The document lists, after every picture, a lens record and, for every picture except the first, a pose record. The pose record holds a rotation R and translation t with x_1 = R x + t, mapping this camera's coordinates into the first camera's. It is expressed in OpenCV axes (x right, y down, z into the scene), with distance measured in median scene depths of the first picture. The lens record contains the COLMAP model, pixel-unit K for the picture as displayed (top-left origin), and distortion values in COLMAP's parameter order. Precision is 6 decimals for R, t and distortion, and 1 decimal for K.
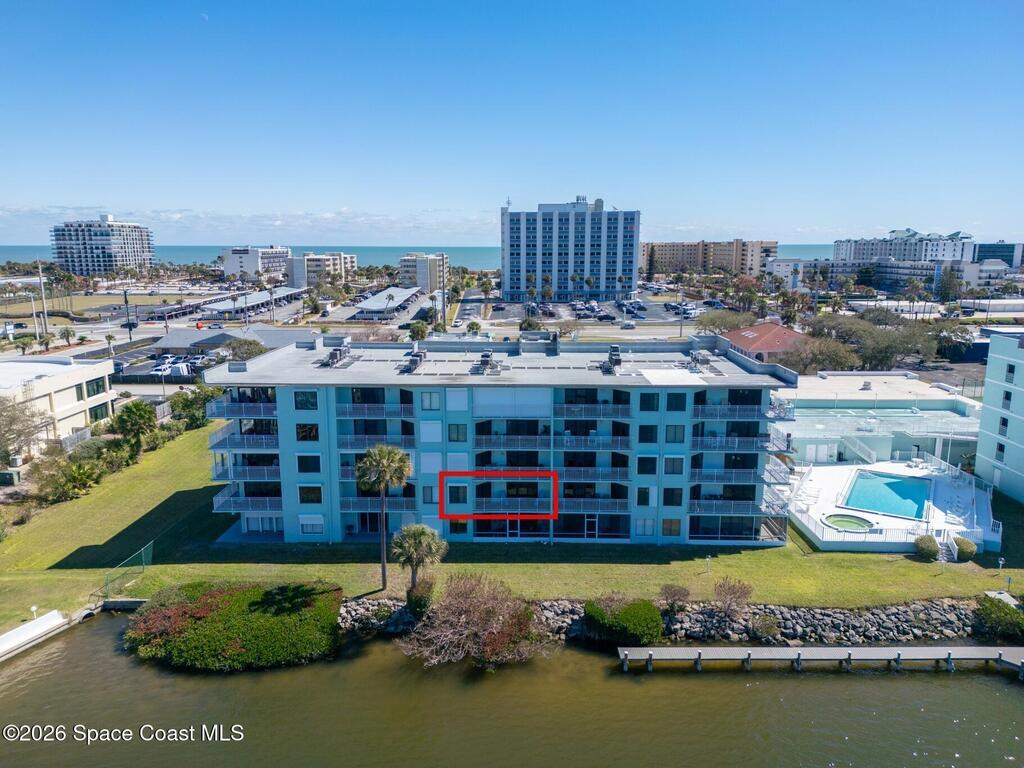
lens RADIAL K [[719.0, 0, 512.0], [0, 719.0, 384.0], [0, 0, 1]] dist [0.099061, -0.104653]
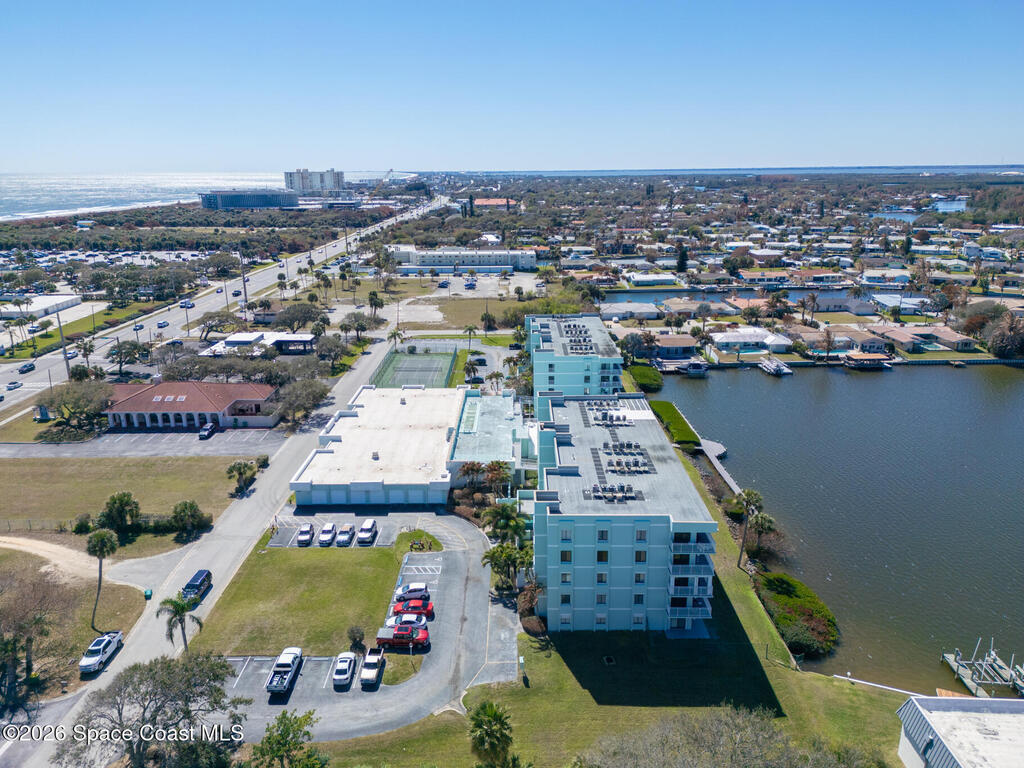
lens RADIAL K [[719.0, 0, 512.0], [0, 719.0, 384.0], [0, 0, 1]] dist [0.099061, -0.104653]
pose [[-0.014347, -0.282596, 0.959132, -1.224026], [0.197190, 0.939593, 0.279789, -0.529521], [-0.980260, 0.193145, 0.042245, 0.954003]]
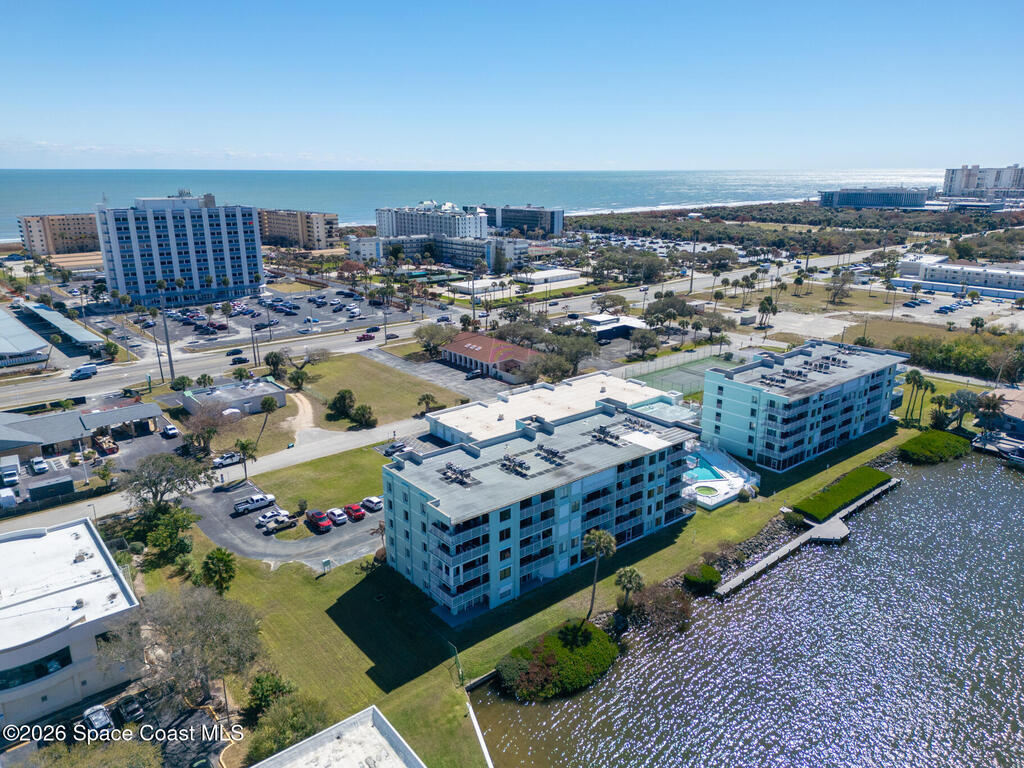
lens RADIAL K [[719.0, 0, 512.0], [0, 719.0, 384.0], [0, 0, 1]] dist [0.099061, -0.104653]
pose [[0.762541, -0.184064, 0.620203, -0.867637], [0.123556, 0.982460, 0.139662, -0.340948], [-0.635032, -0.029868, 0.771908, -0.126262]]
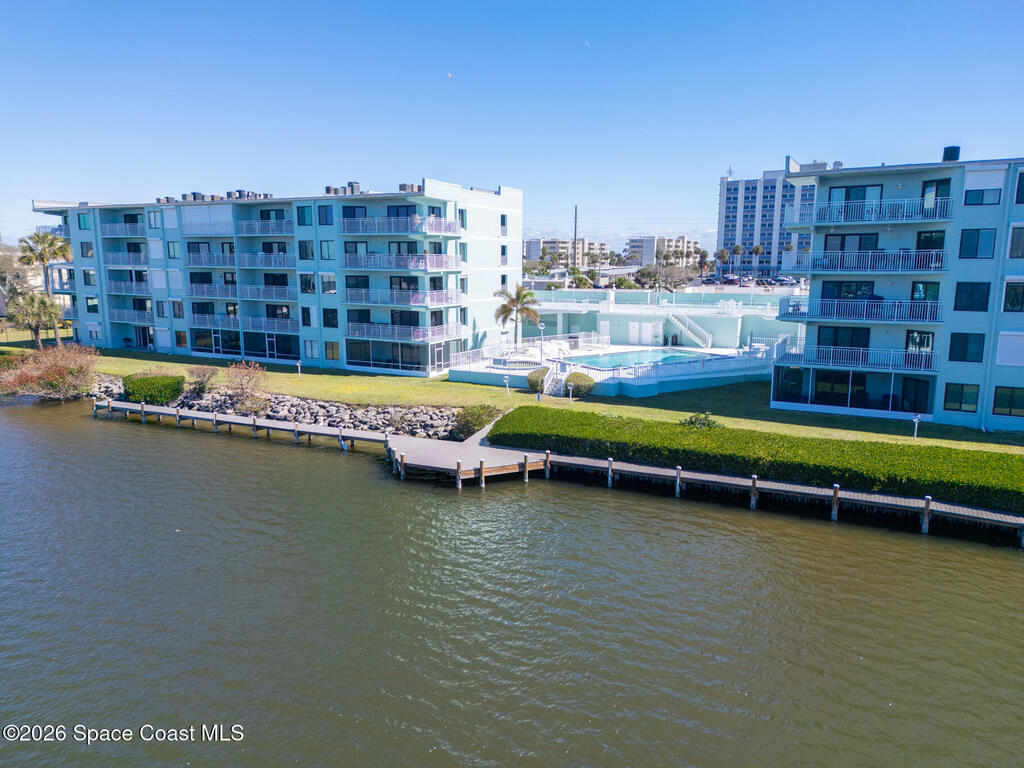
lens RADIAL K [[719.0, 0, 512.0], [0, 719.0, 384.0], [0, 0, 1]] dist [0.099061, -0.104653]
pose [[0.894859, 0.077502, -0.439570, 0.675499], [-0.086408, 0.996260, -0.000252, 0.172142], [0.437906, 0.038208, 0.898209, 0.178914]]
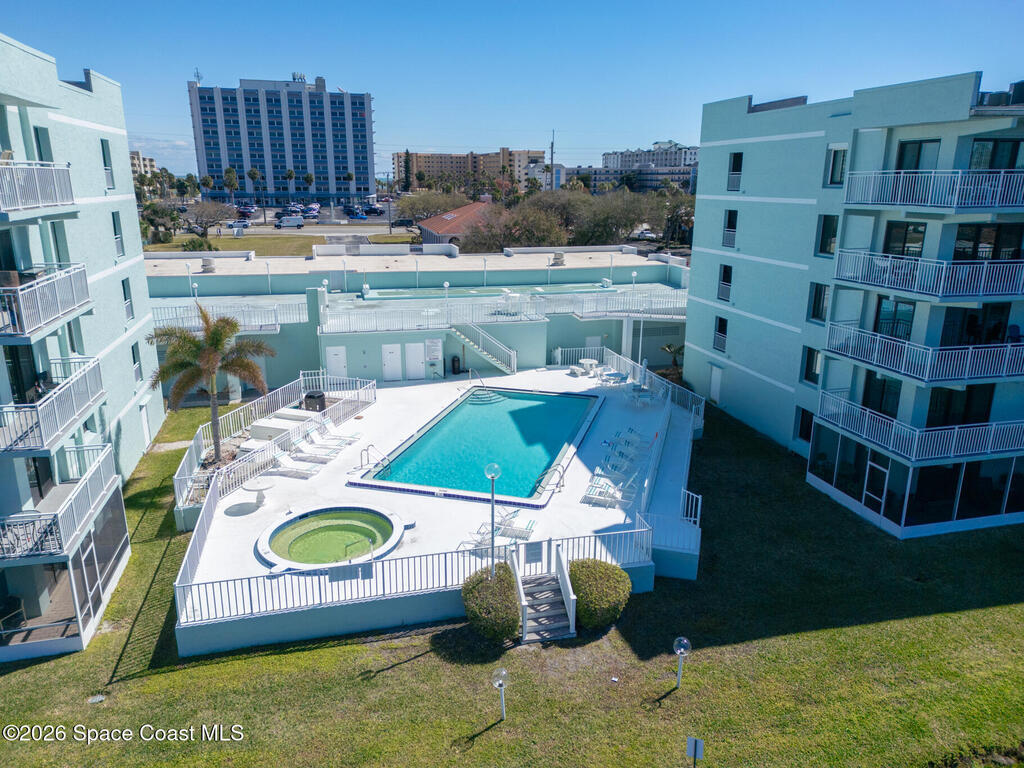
lens RADIAL K [[719.0, 0, 512.0], [0, 719.0, 384.0], [0, 0, 1]] dist [0.099061, -0.104653]
pose [[0.965012, -0.065971, 0.253770, 0.371330], [0.043889, 0.994817, 0.091720, 0.070426], [-0.258506, -0.077373, 0.962906, 0.517466]]
